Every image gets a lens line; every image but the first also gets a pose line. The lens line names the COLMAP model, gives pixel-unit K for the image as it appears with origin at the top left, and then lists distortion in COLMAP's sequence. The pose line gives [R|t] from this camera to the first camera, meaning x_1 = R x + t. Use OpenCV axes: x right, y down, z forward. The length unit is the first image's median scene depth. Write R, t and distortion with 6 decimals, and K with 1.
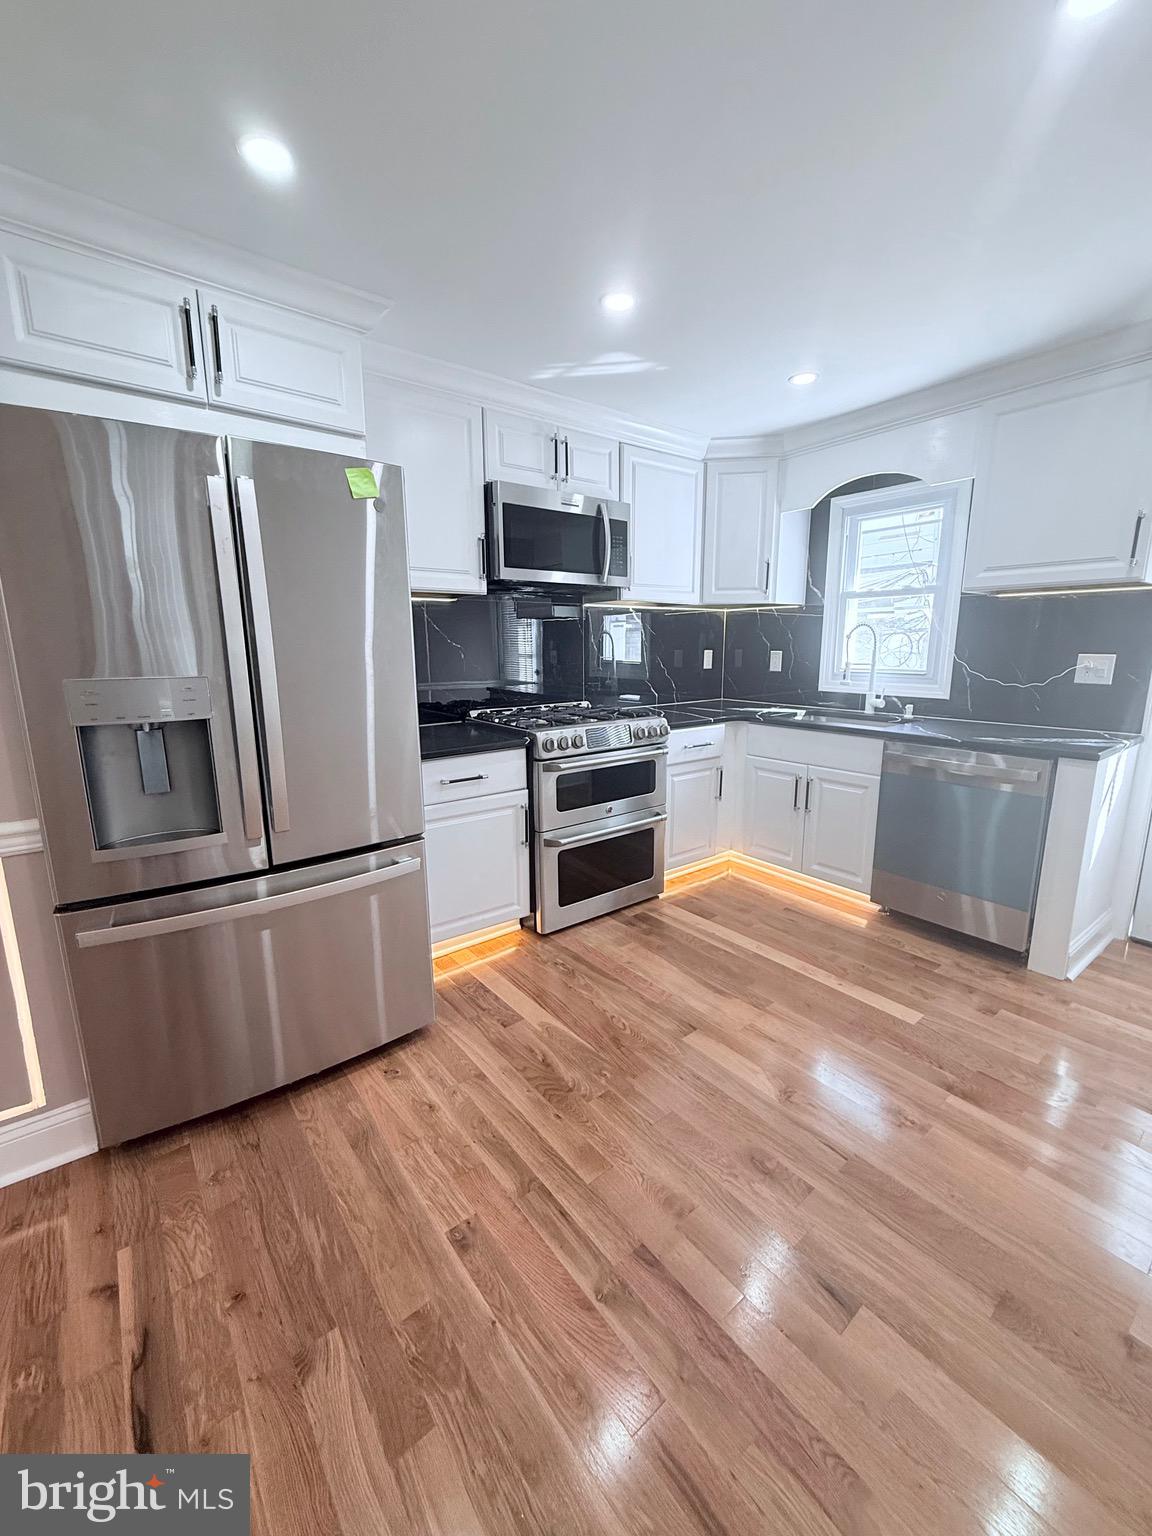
lens RADIAL K [[613.0, 0, 577.6], [0, 613.0, 761.2], [0, 0, 1]] dist [-0.000738, -0.000271]
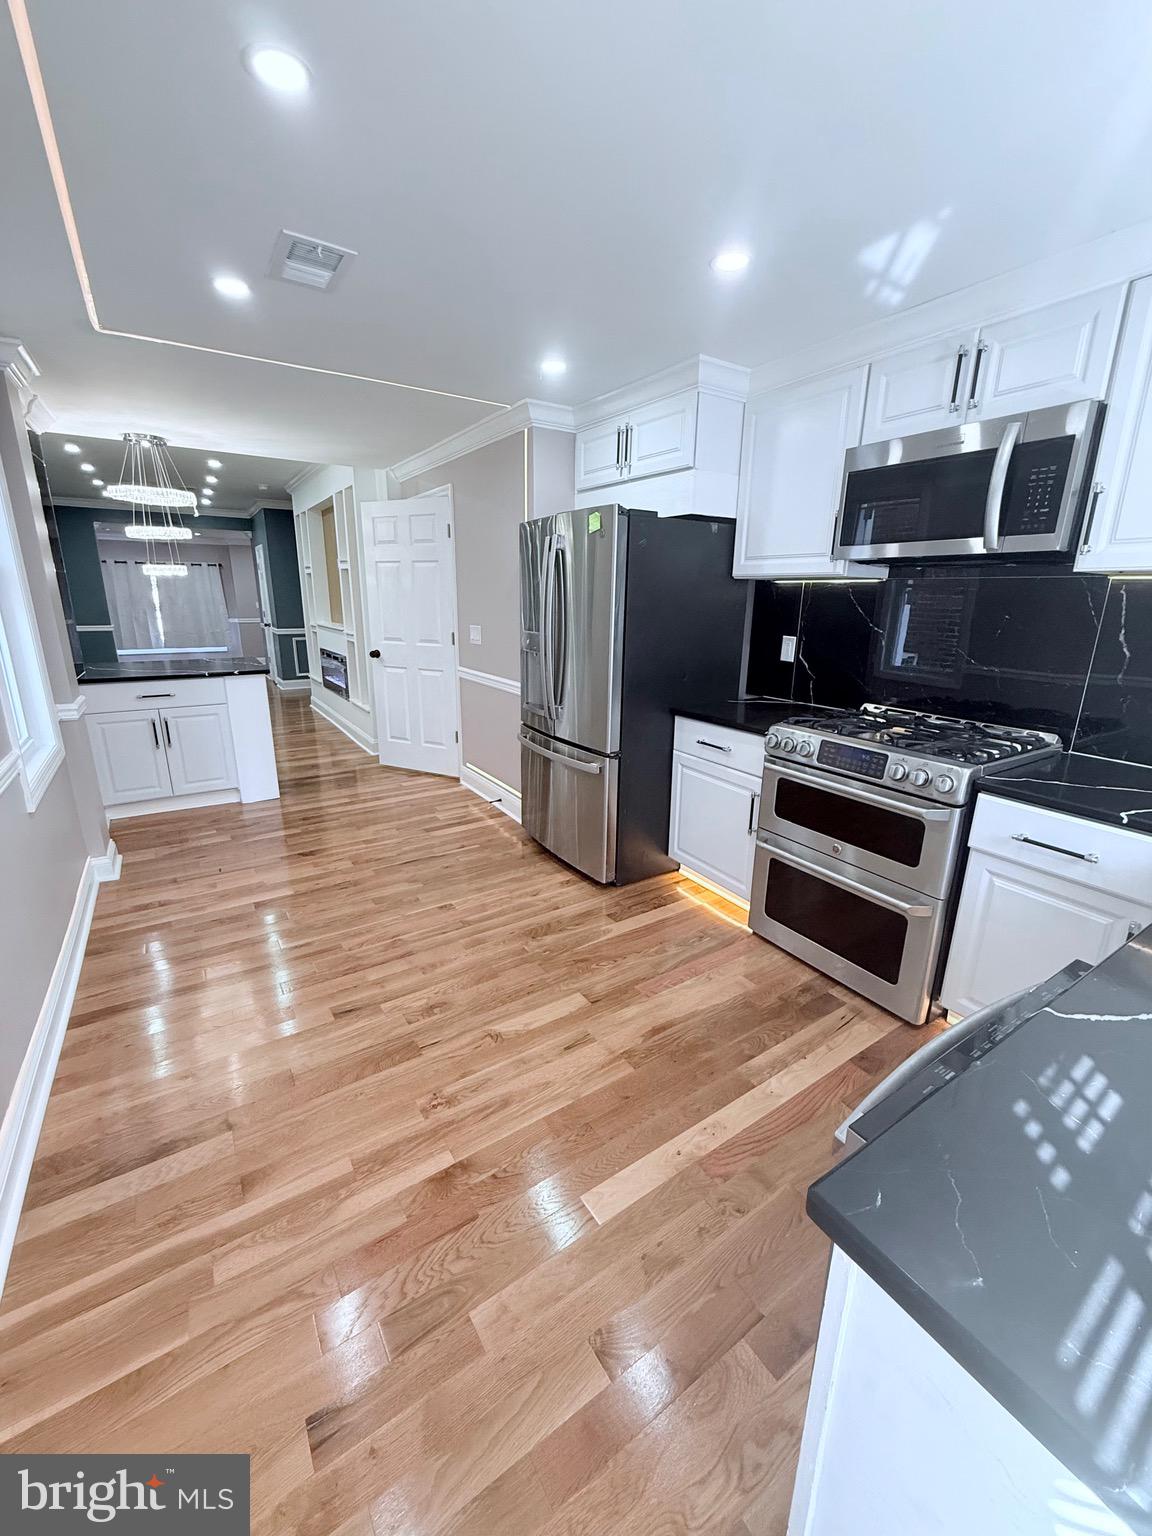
lens RADIAL K [[613.0, 0, 579.0], [0, 613.0, 763.9], [0, 0, 1]] dist [-0.000738, -0.000271]
pose [[-0.074374, 0.270482, -0.959848, 1.194042], [-0.206077, 0.937569, 0.280172, -0.262928], [0.975705, 0.218639, -0.013990, 0.979962]]
